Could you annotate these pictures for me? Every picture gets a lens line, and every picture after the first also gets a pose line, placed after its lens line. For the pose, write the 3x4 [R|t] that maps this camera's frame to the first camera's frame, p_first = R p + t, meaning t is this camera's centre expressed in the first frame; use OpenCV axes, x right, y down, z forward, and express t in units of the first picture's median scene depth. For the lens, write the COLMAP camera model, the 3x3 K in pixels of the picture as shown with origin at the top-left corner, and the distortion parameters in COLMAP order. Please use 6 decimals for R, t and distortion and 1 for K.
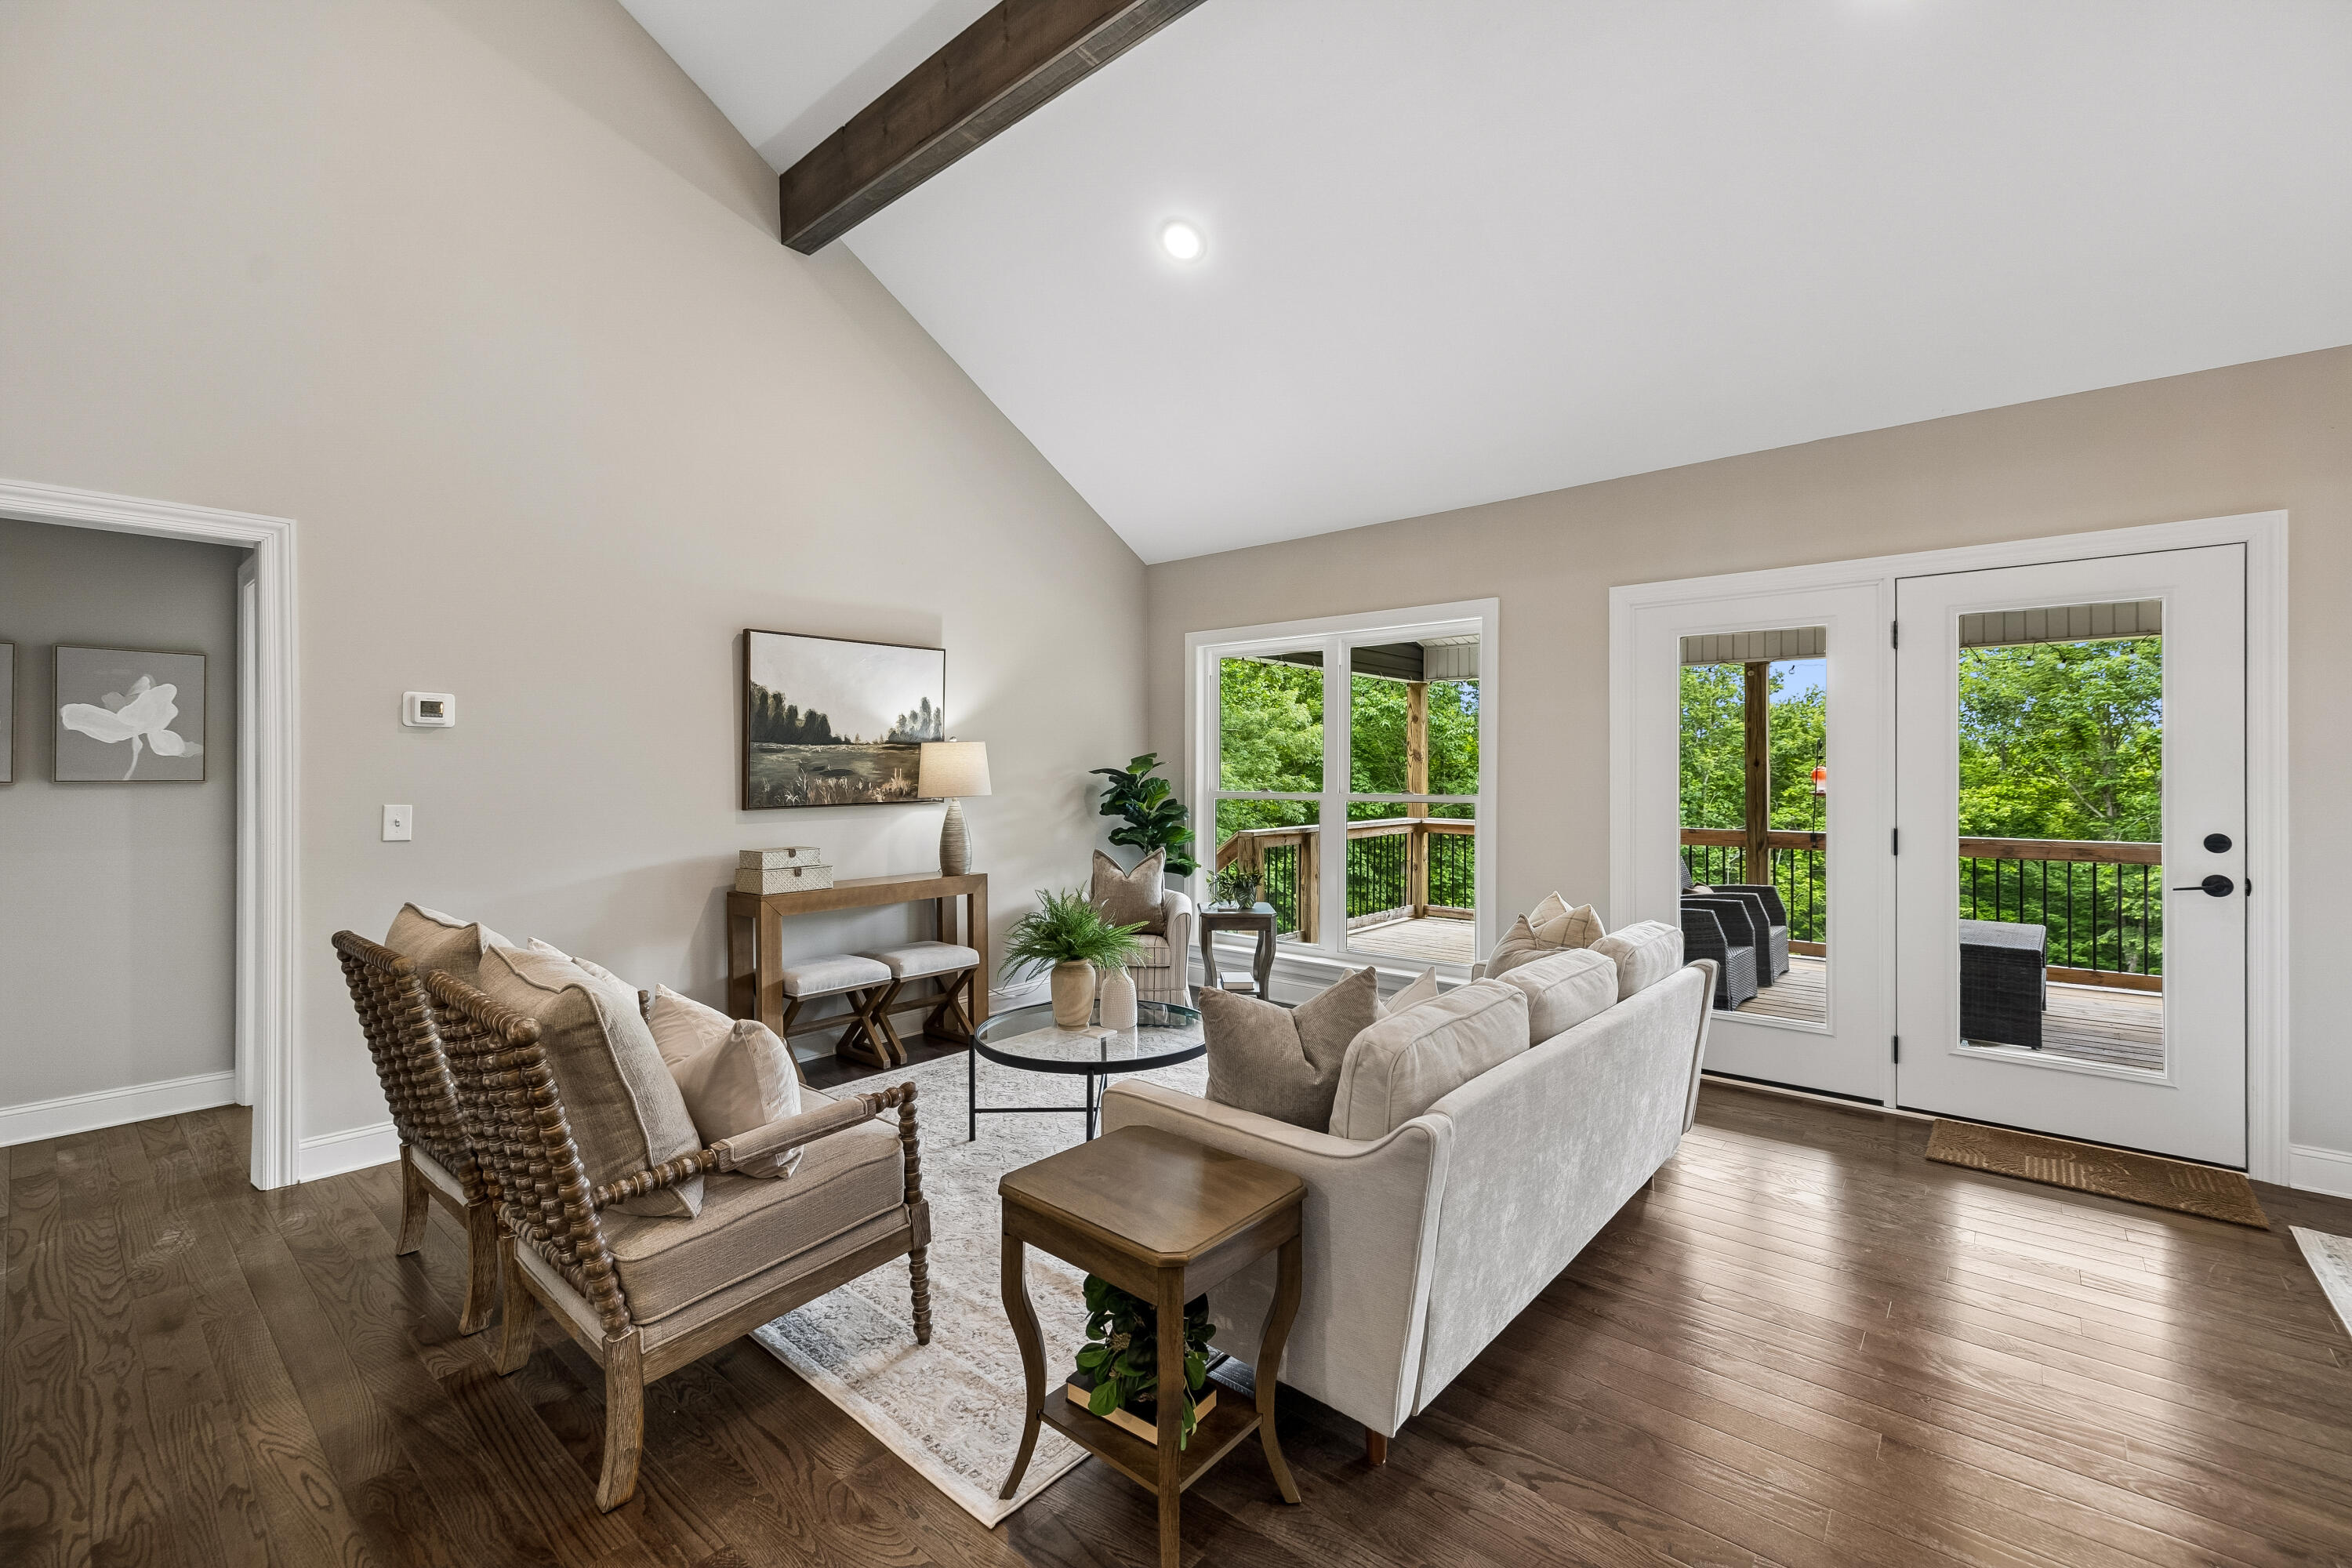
lens RADIAL K [[994.3, 0, 1179.3], [0, 994.3, 775.9], [0, 0, 1]] dist [0.001805, -0.000673]
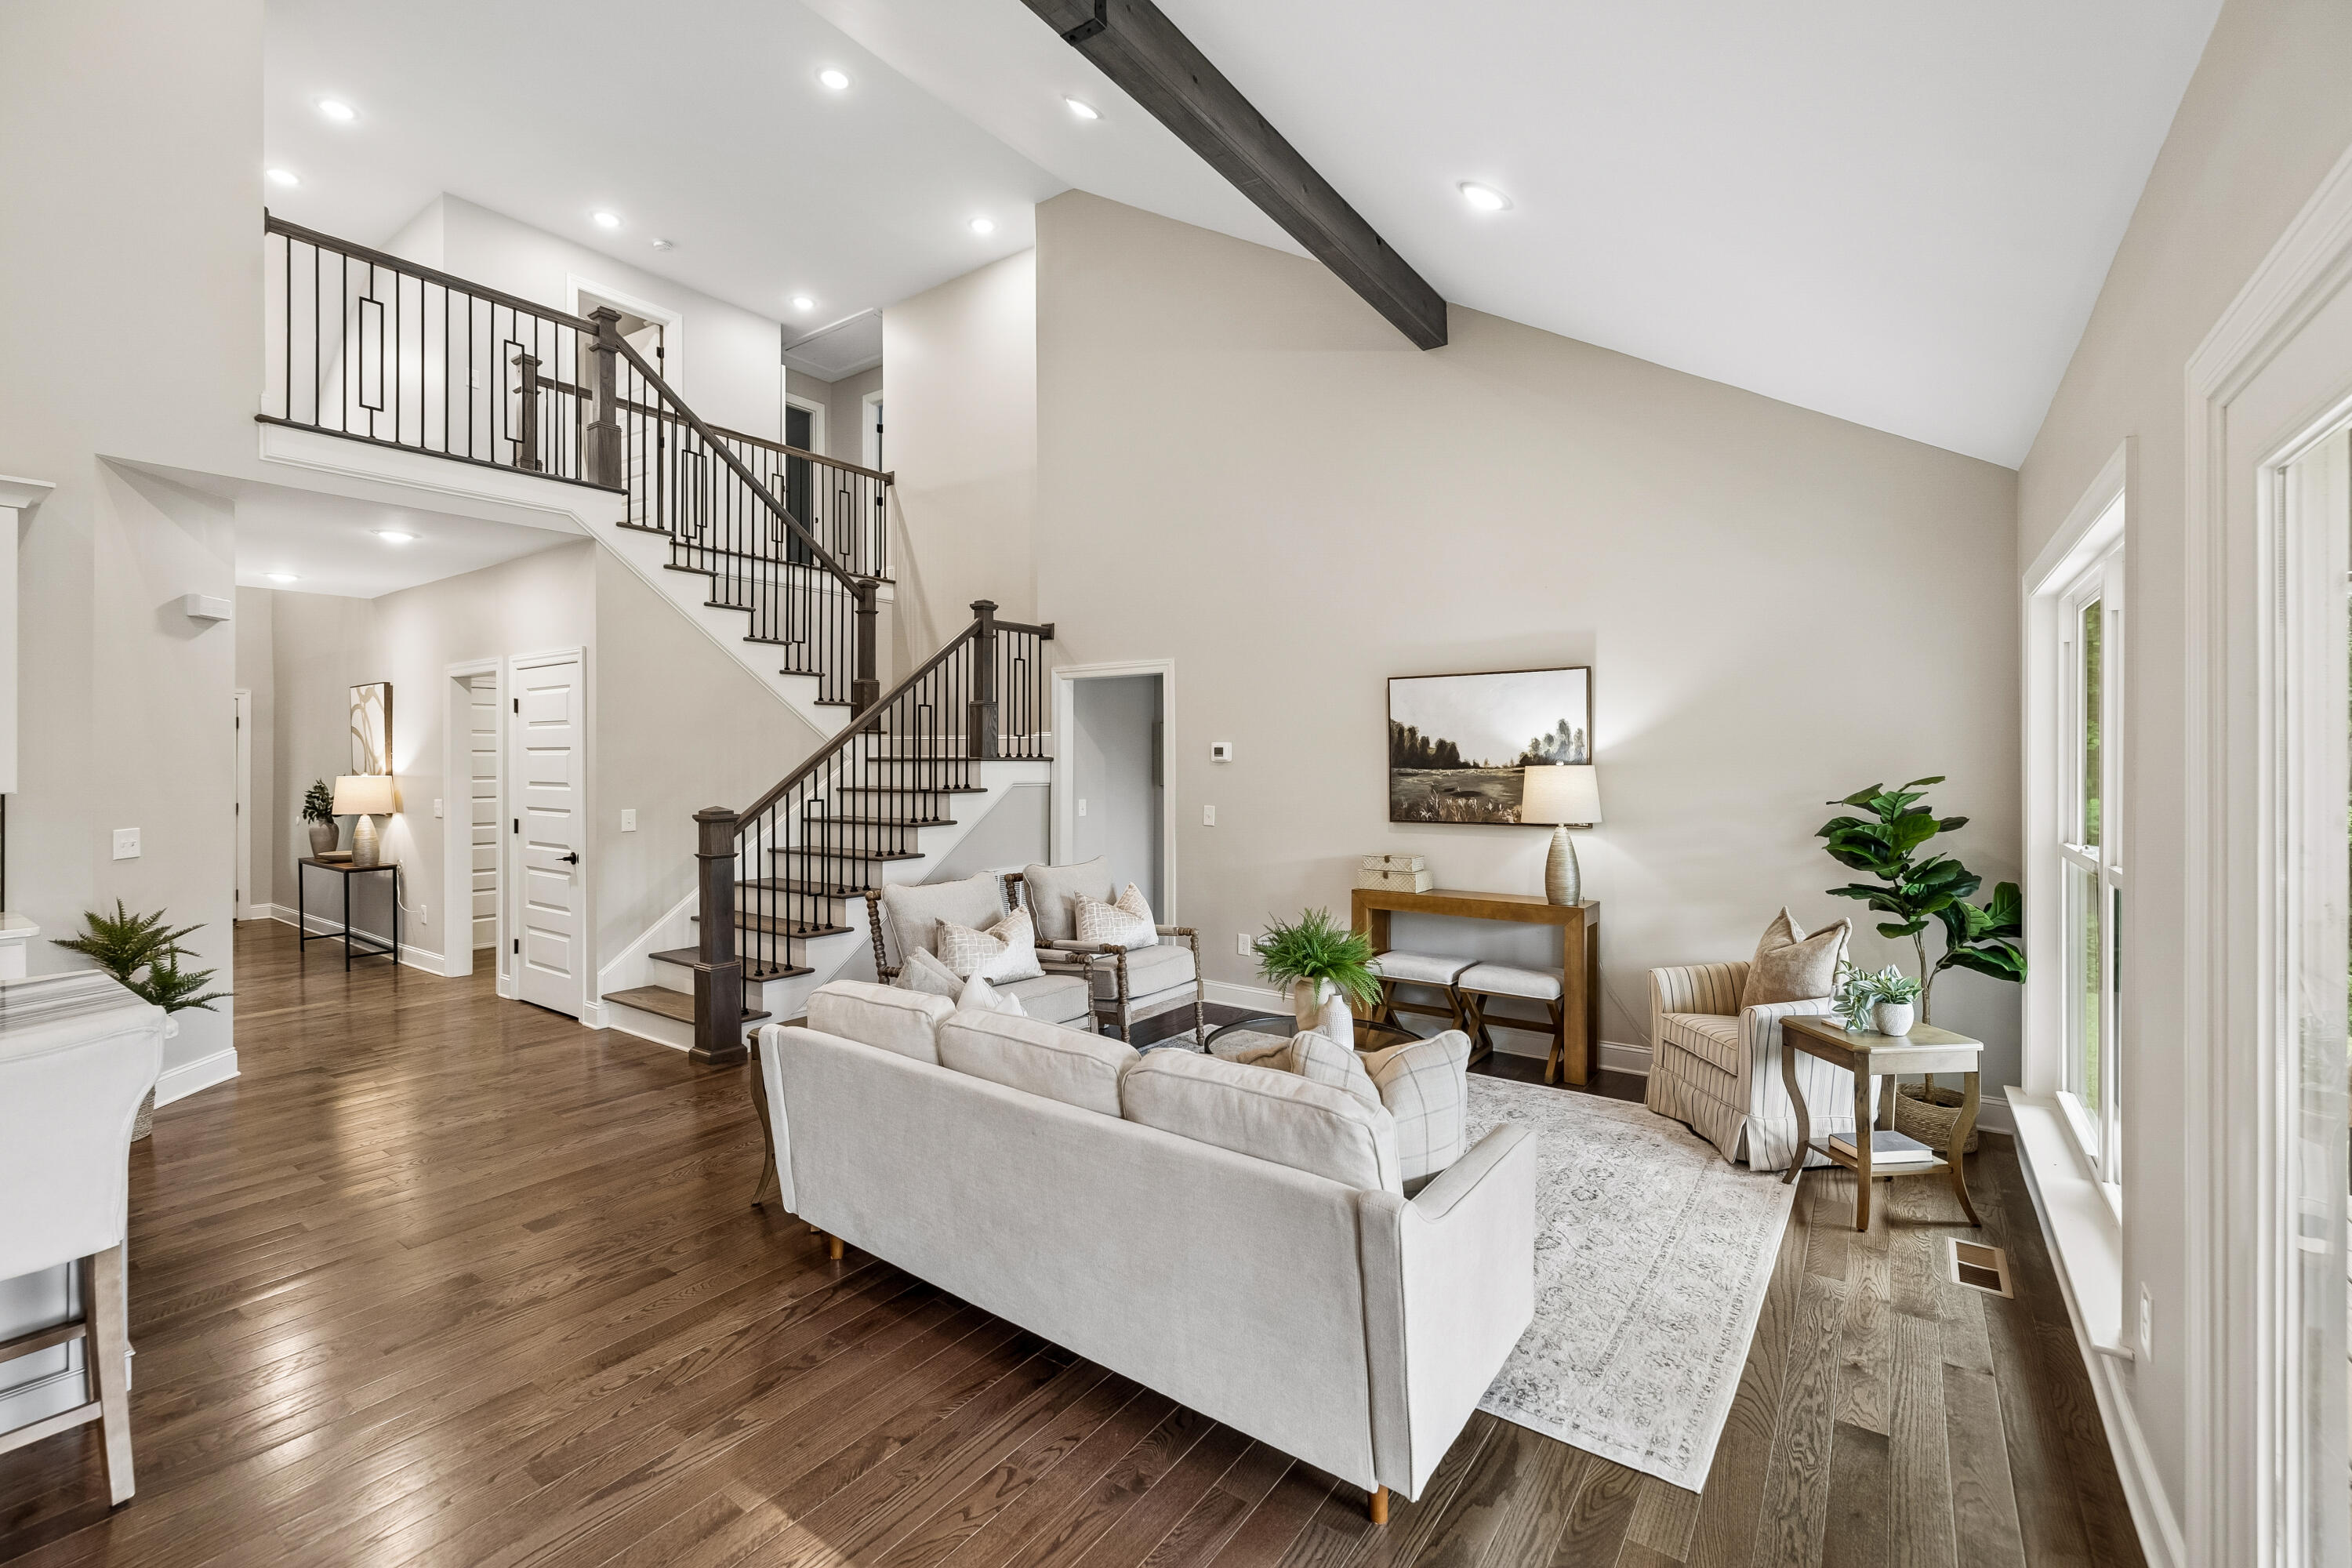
lens RADIAL K [[994.3, 0, 1175.5], [0, 994.3, 768.2], [0, 0, 1]] dist [0.001805, -0.000673]
pose [[0.085174, 0.011010, -0.996305, 0.749511], [-0.005701, 0.999928, 0.010563, -0.042698], [0.996350, 0.004780, 0.085230, 0.587532]]
